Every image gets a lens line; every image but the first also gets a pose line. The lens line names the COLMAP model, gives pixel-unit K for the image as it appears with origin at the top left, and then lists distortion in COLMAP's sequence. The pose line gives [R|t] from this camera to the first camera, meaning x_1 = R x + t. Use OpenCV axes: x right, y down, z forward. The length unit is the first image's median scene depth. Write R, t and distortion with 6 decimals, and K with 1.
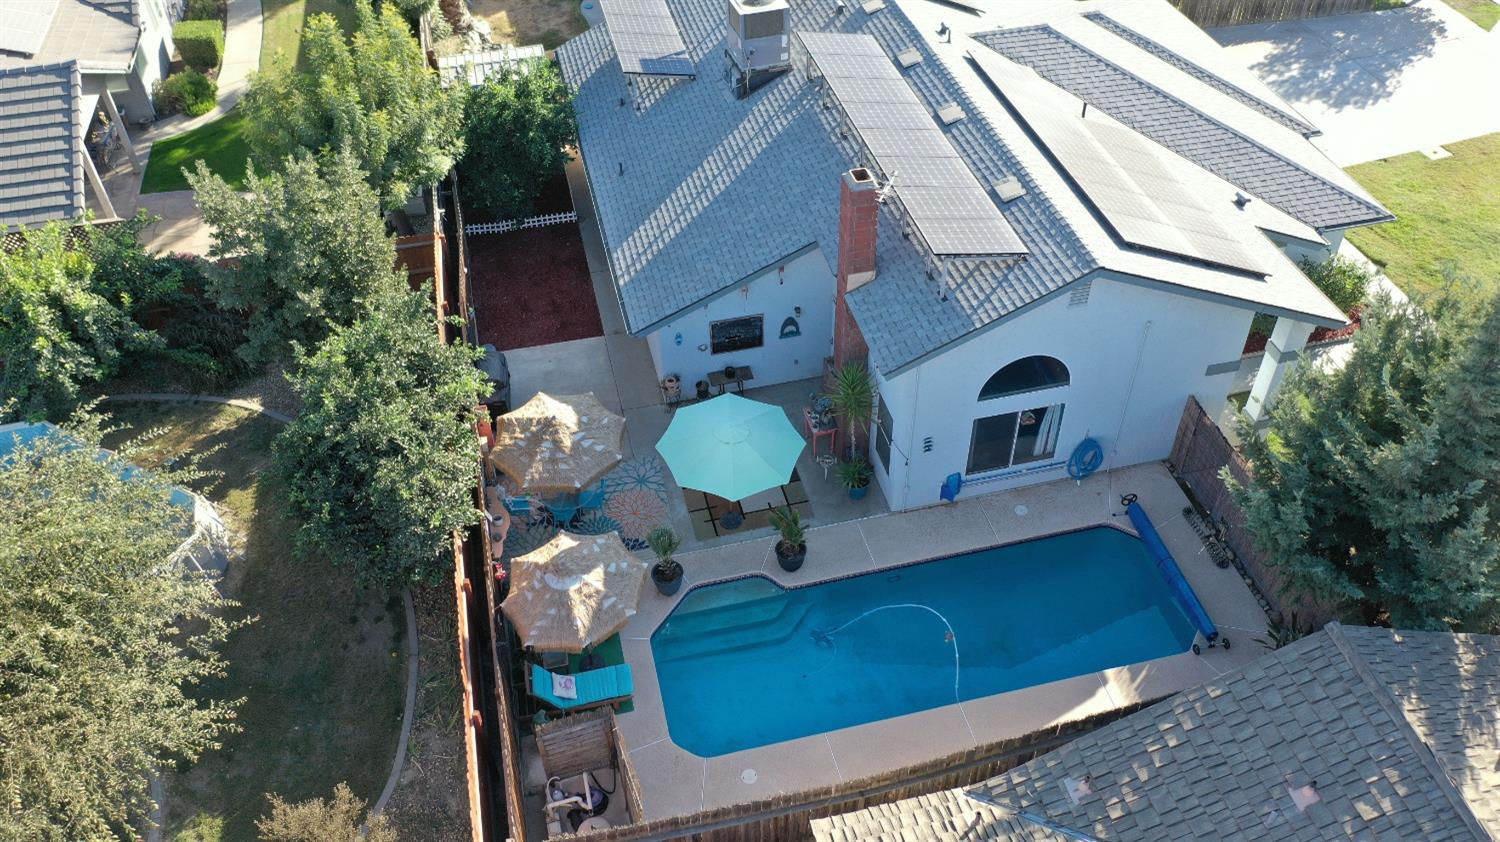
lens RADIAL K [[1193.4, 0, 750.0], [0, 1193.4, 421.0], [0, 0, 1]] dist [-0.003020, -0.006347]
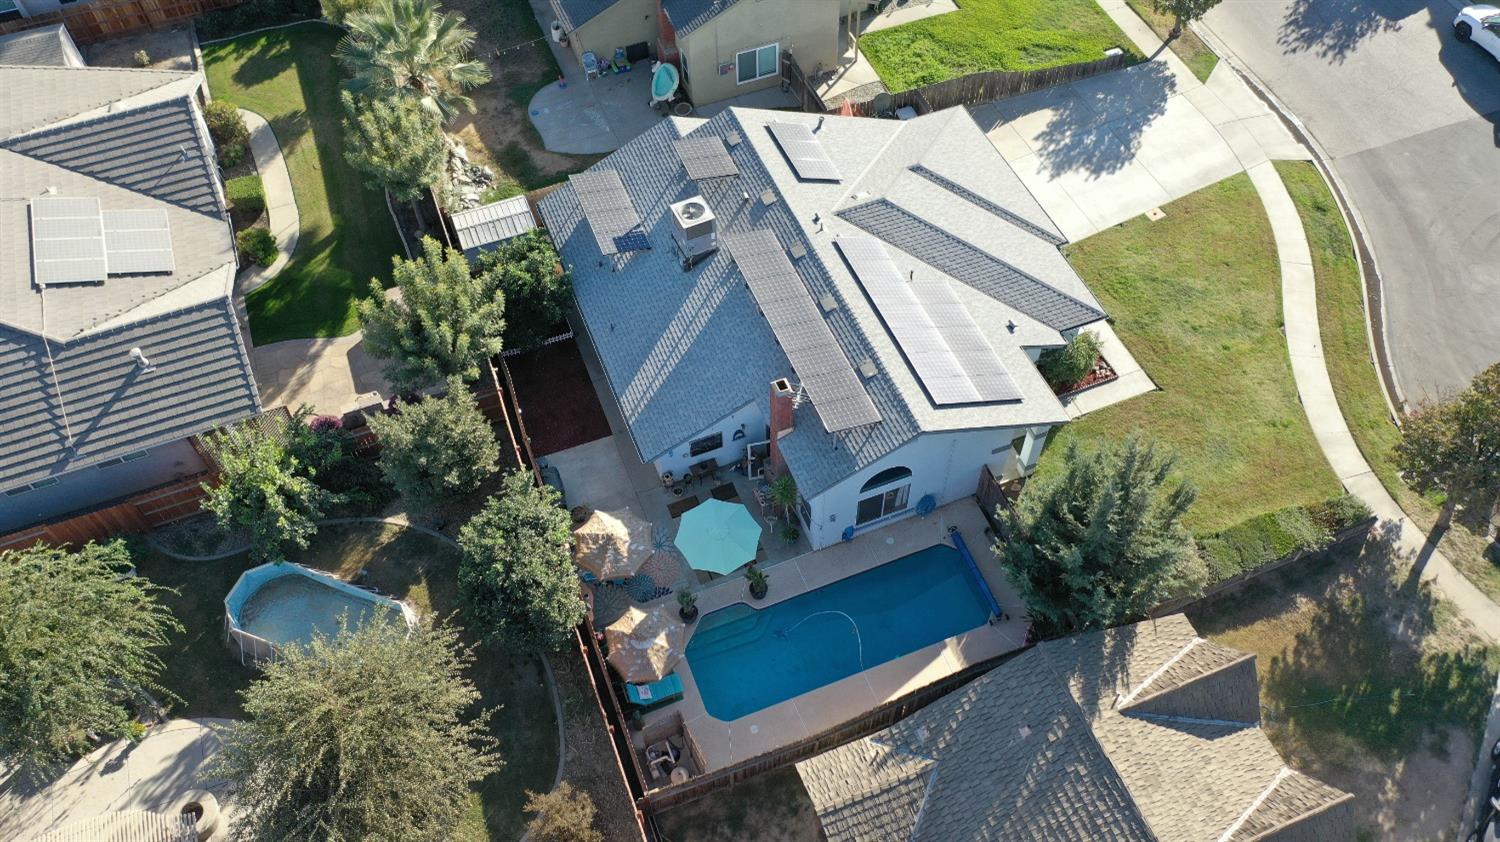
lens RADIAL K [[1193.4, 0, 750.0], [0, 1193.4, 421.0], [0, 0, 1]] dist [-0.003020, -0.006347]
pose [[0.990248, -0.112905, 0.081612, -0.087034], [0.096260, 0.978007, 0.185031, -0.428496], [-0.100708, -0.175371, 0.979338, -0.604042]]
